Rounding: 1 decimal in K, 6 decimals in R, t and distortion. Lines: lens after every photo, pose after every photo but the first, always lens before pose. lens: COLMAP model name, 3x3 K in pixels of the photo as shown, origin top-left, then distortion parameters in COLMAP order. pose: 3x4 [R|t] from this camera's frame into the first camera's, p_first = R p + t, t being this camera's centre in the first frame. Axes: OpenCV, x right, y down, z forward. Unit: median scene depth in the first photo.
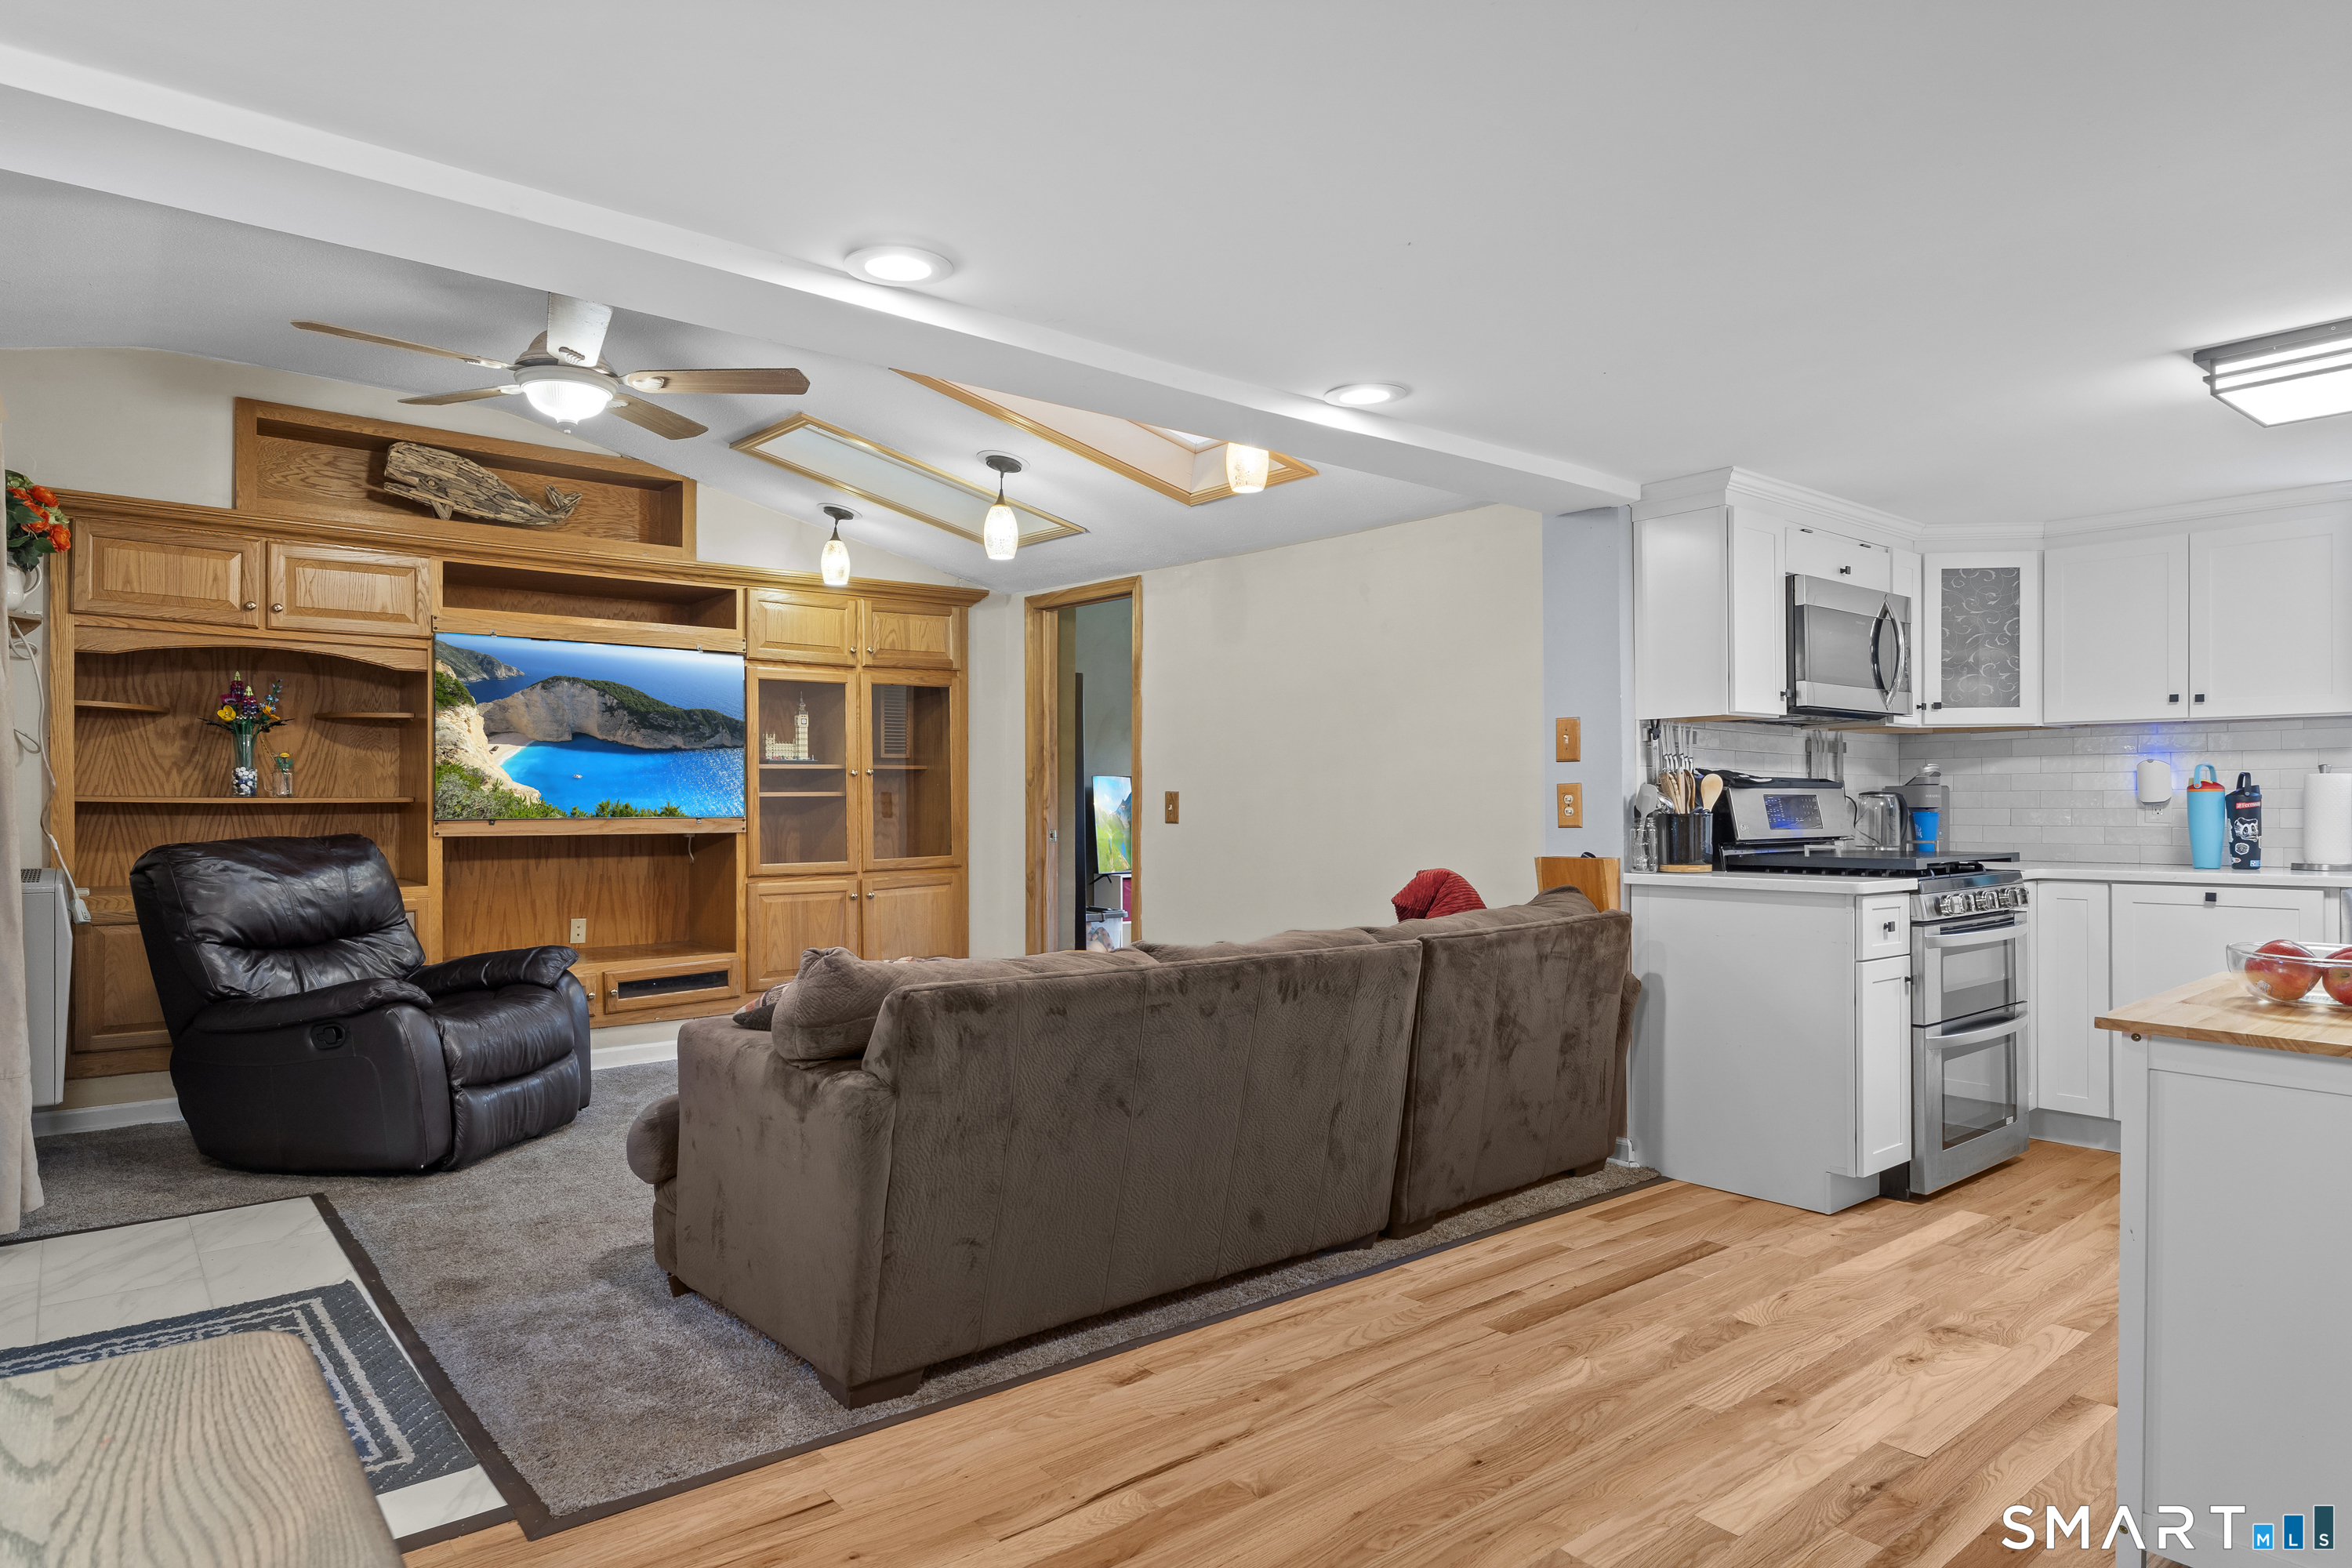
lens RADIAL K [[1388.1, 0, 1174.6], [0, 1388.1, 793.0], [0, 0, 1]] dist [0.003659, -0.002004]
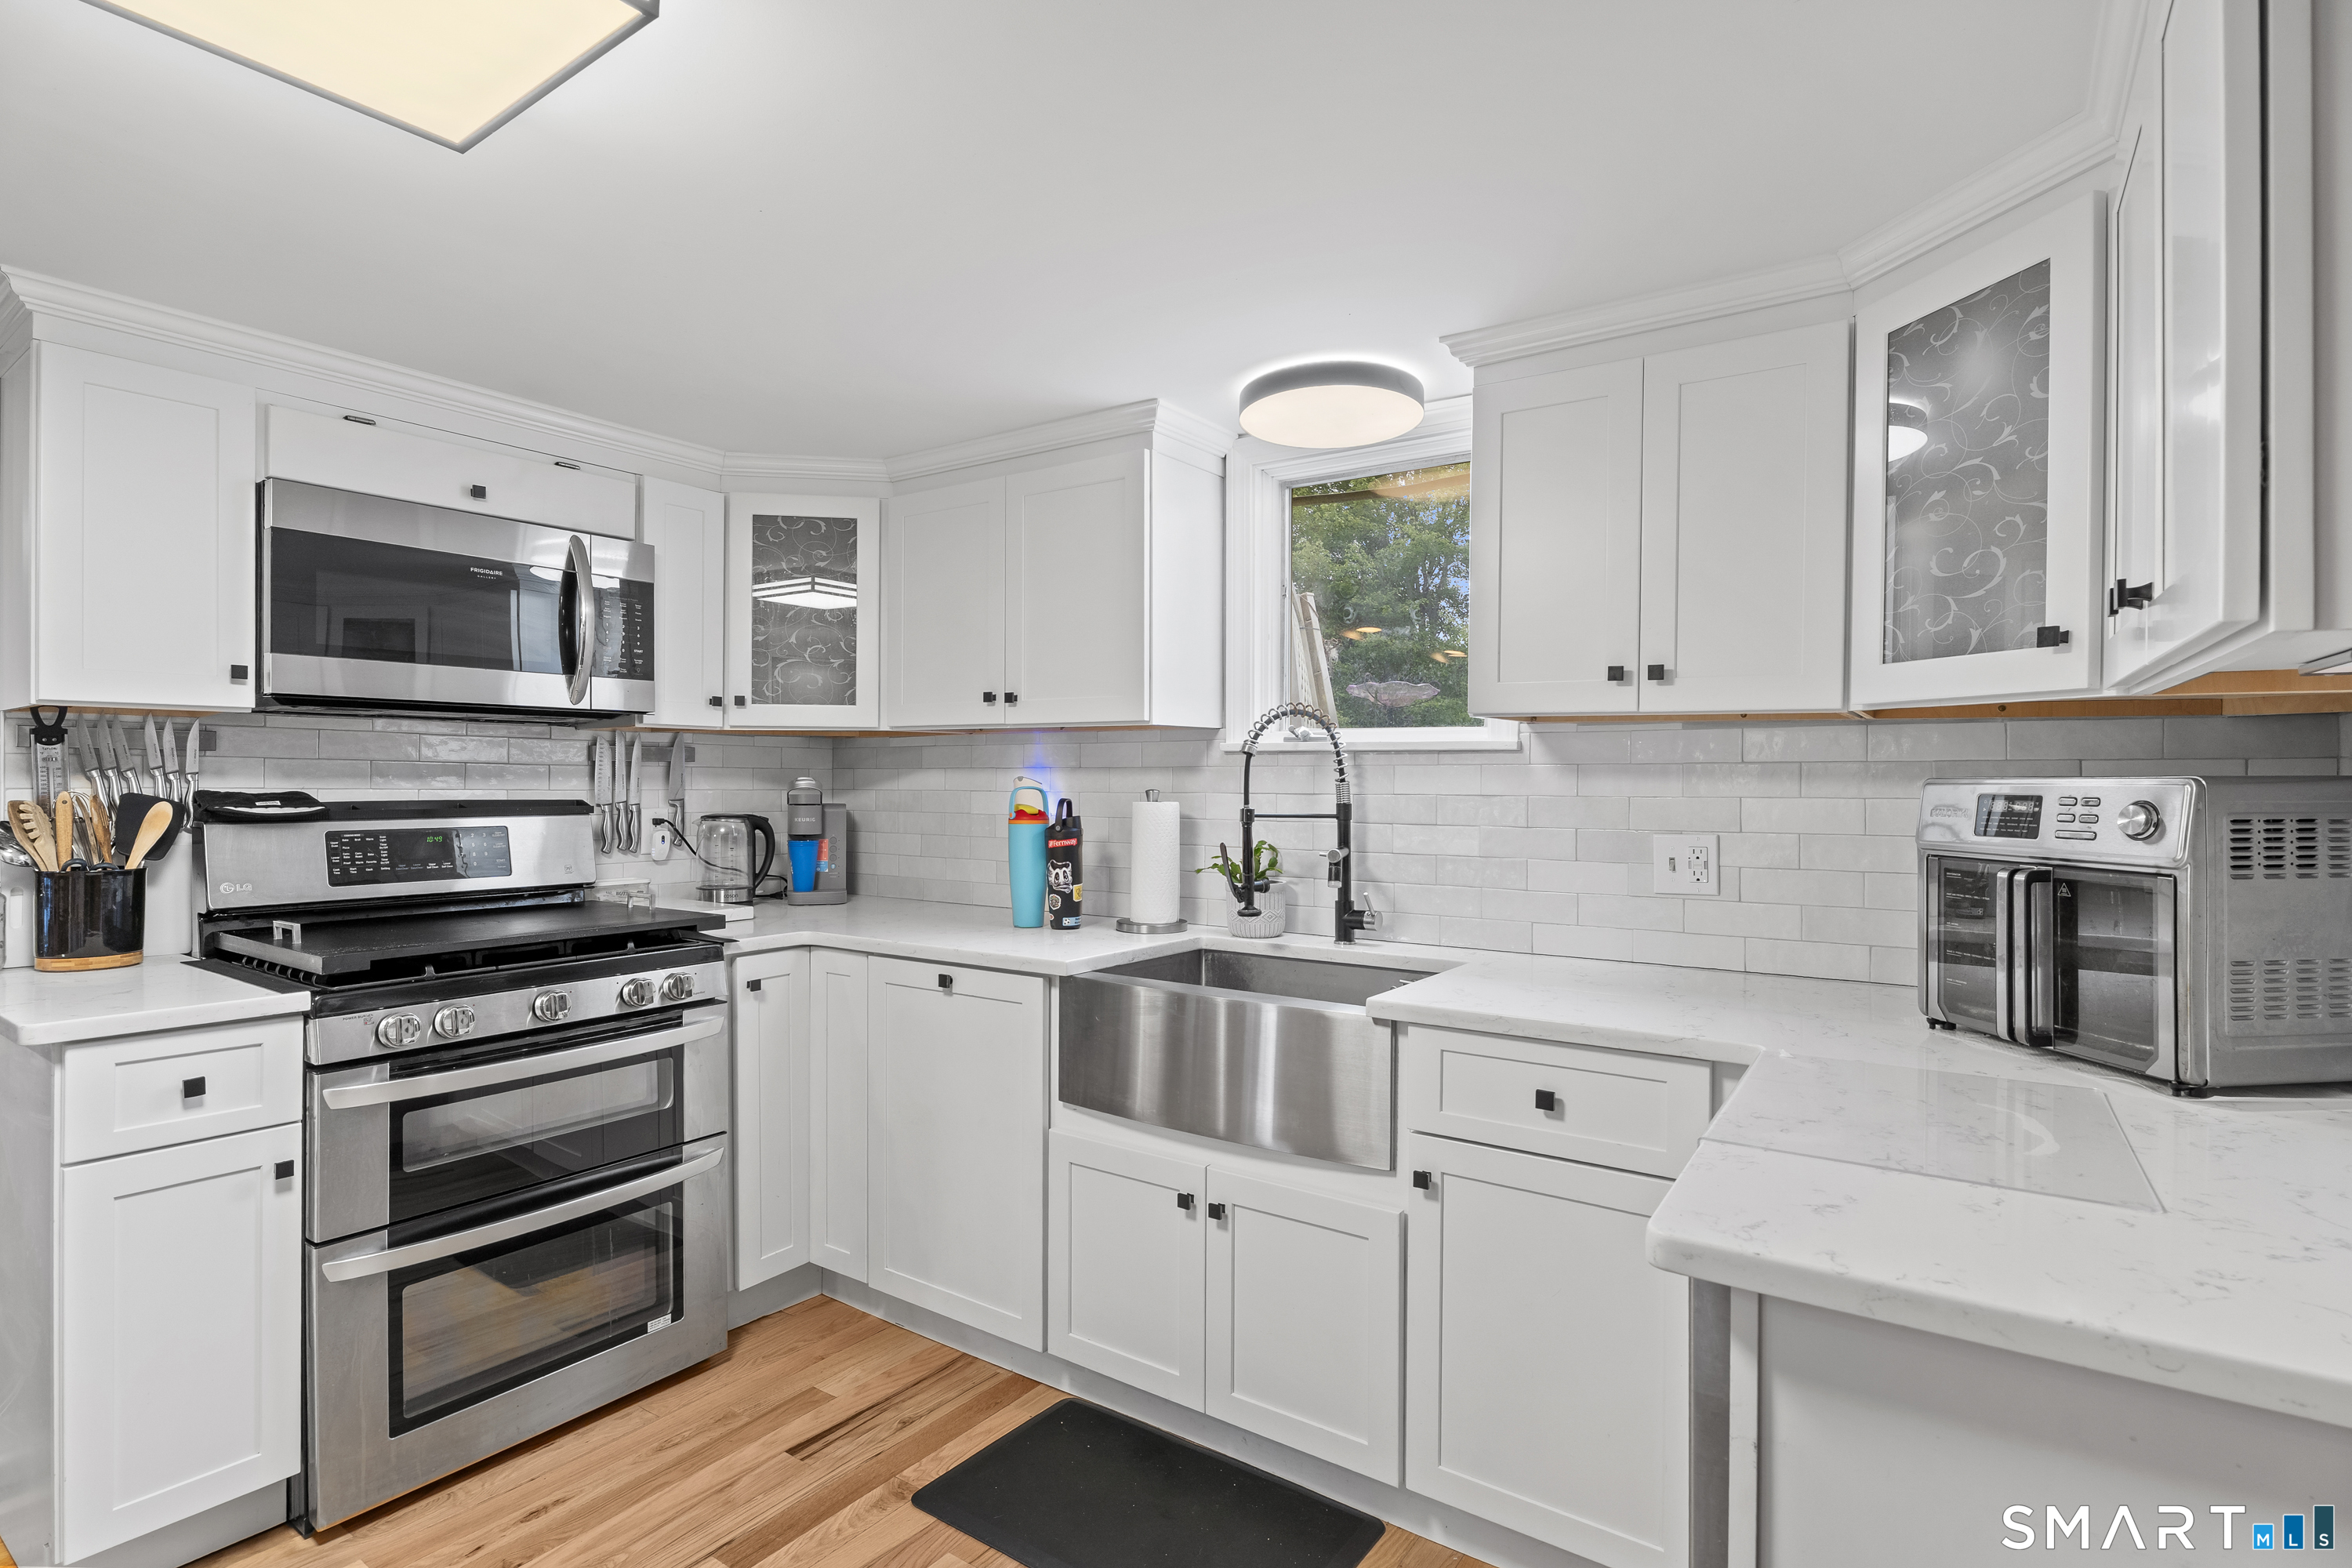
lens RADIAL K [[1151.7, 0, 1170.4], [0, 1151.7, 774.8], [0, 0, 1]] dist [0.002257, 0.000166]
pose [[0.968248, 0.007133, 0.249891, 0.566200], [-0.008331, 0.999958, 0.003735, -0.025725], [-0.249854, -0.005698, 0.968267, 0.326819]]
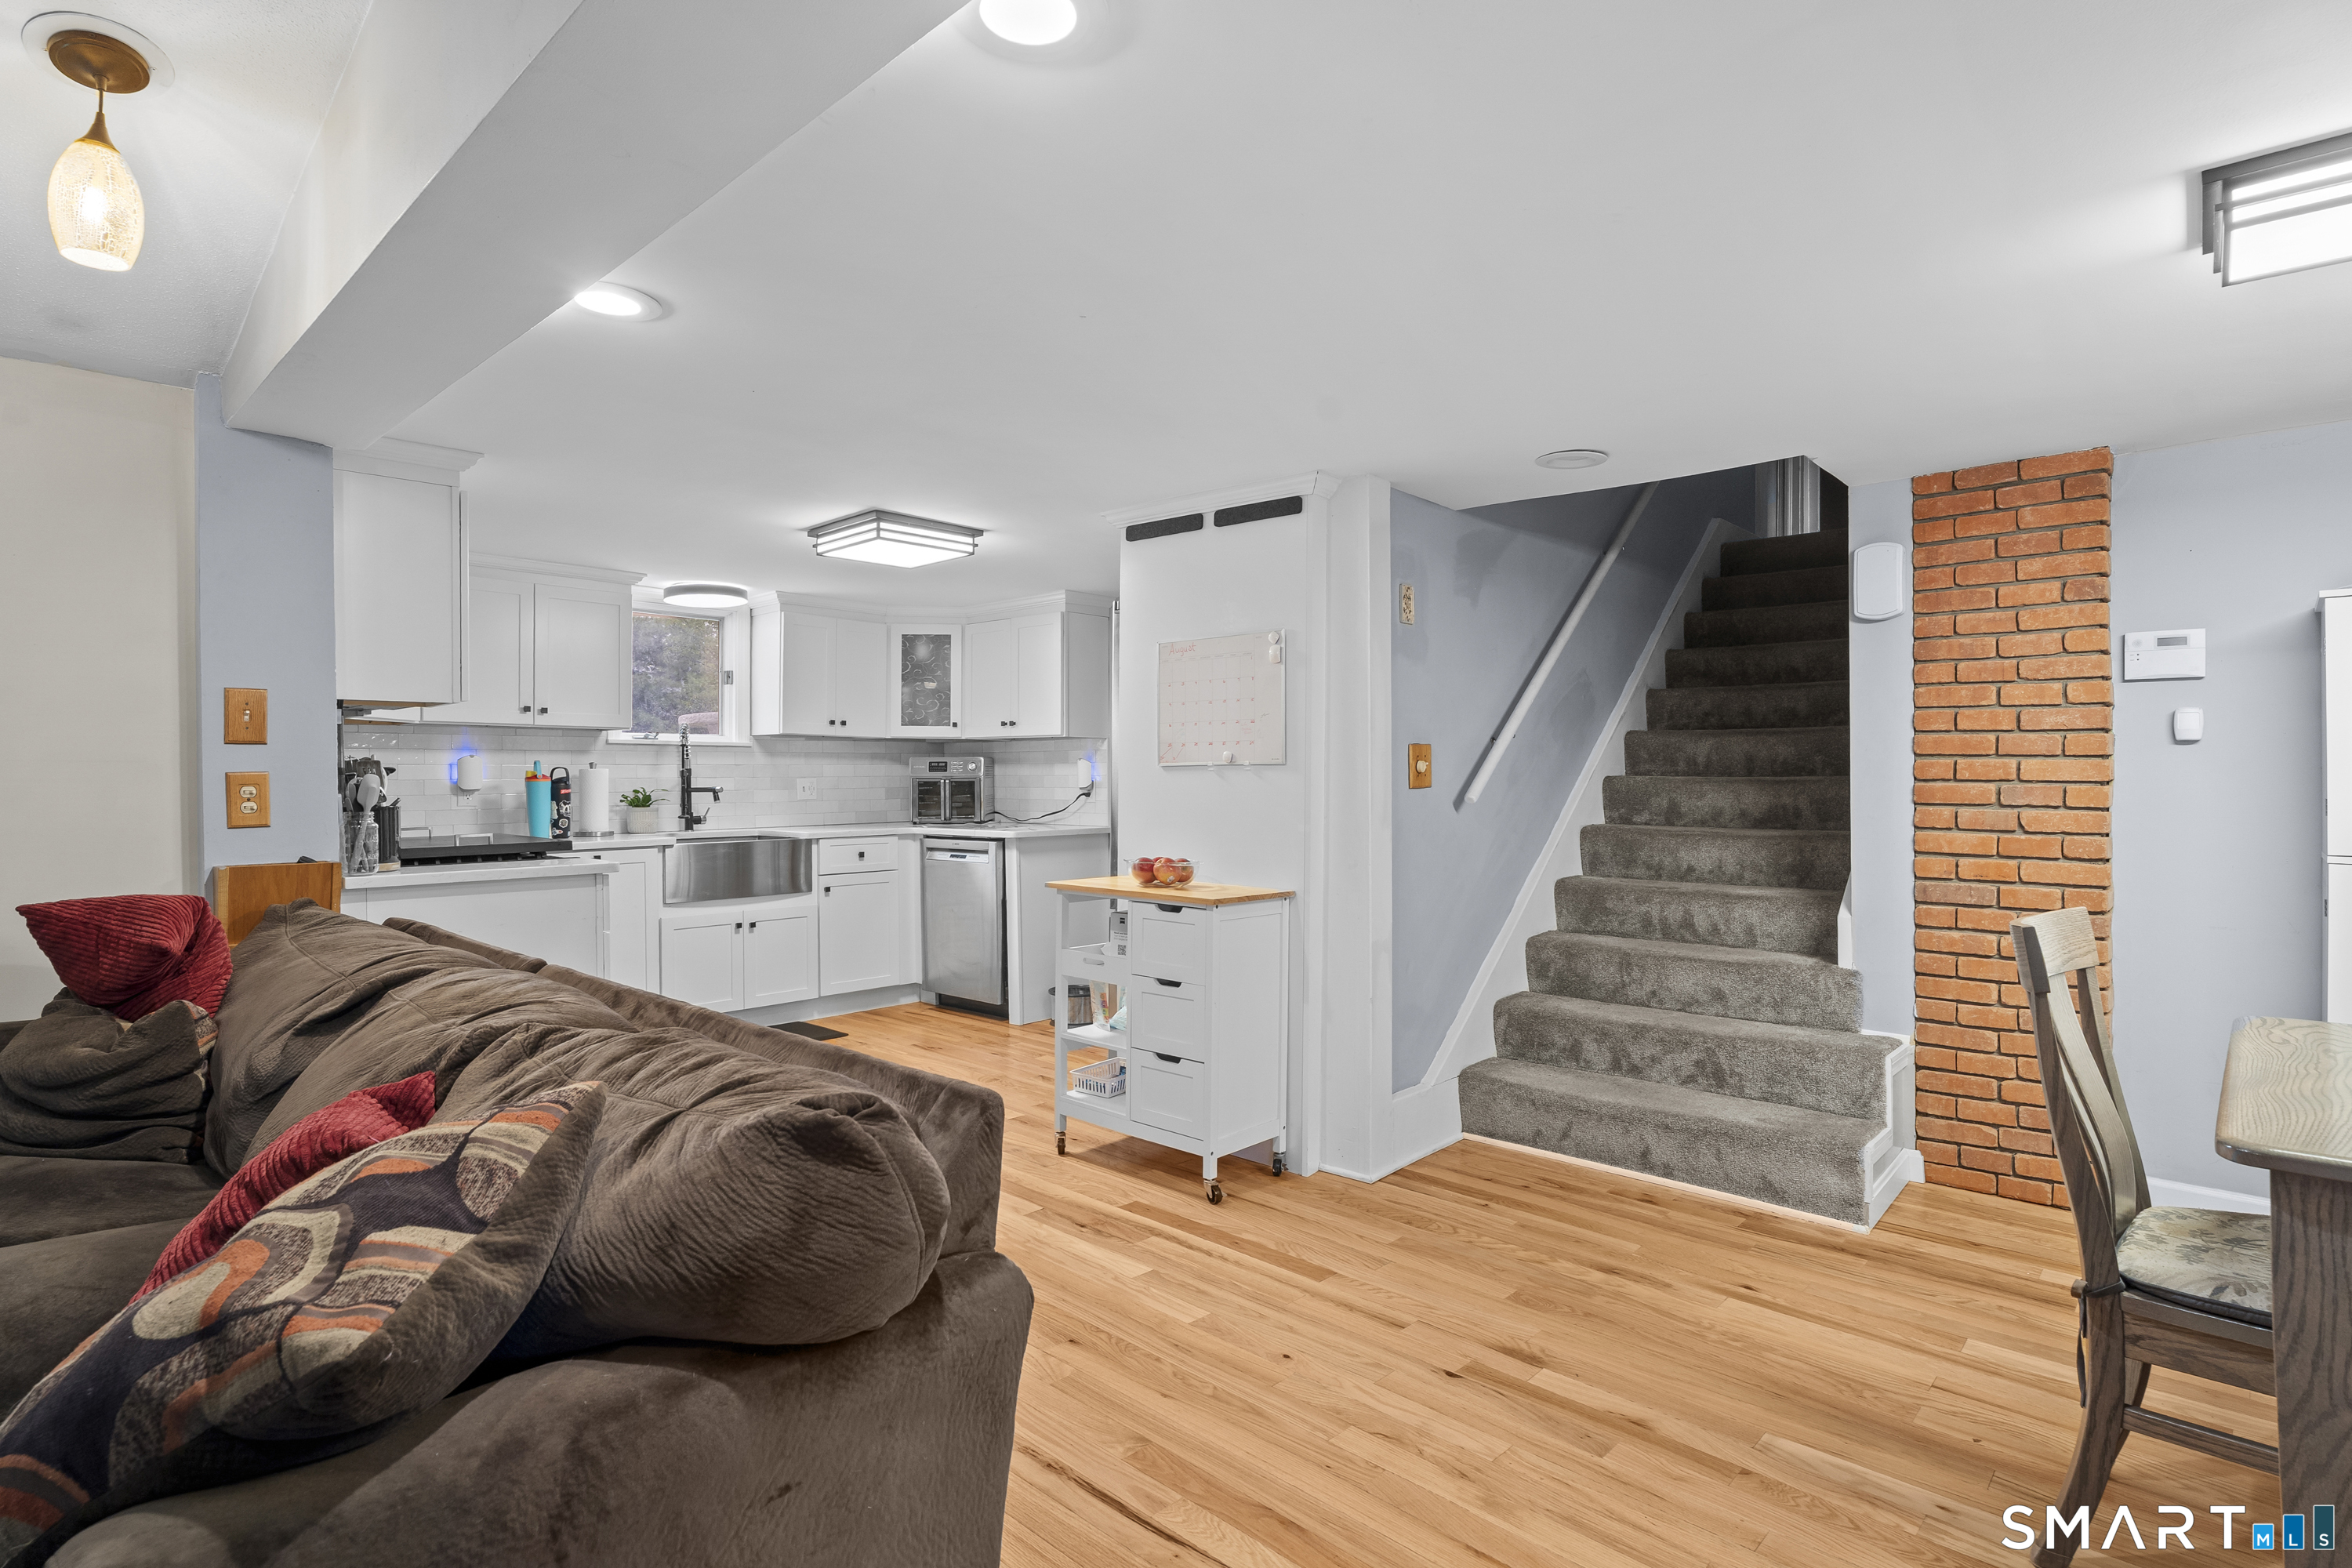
lens RADIAL K [[1162.8, 0, 1160.5], [0, 1162.8, 771.5], [0, 0, 1]] dist [-0.014360, -0.000253]
pose [[-0.127872, 0.007727, 0.991761, -0.359090], [-0.003665, 0.999959, -0.008264, -0.002979], [-0.991784, -0.004691, -0.127838, 0.477468]]
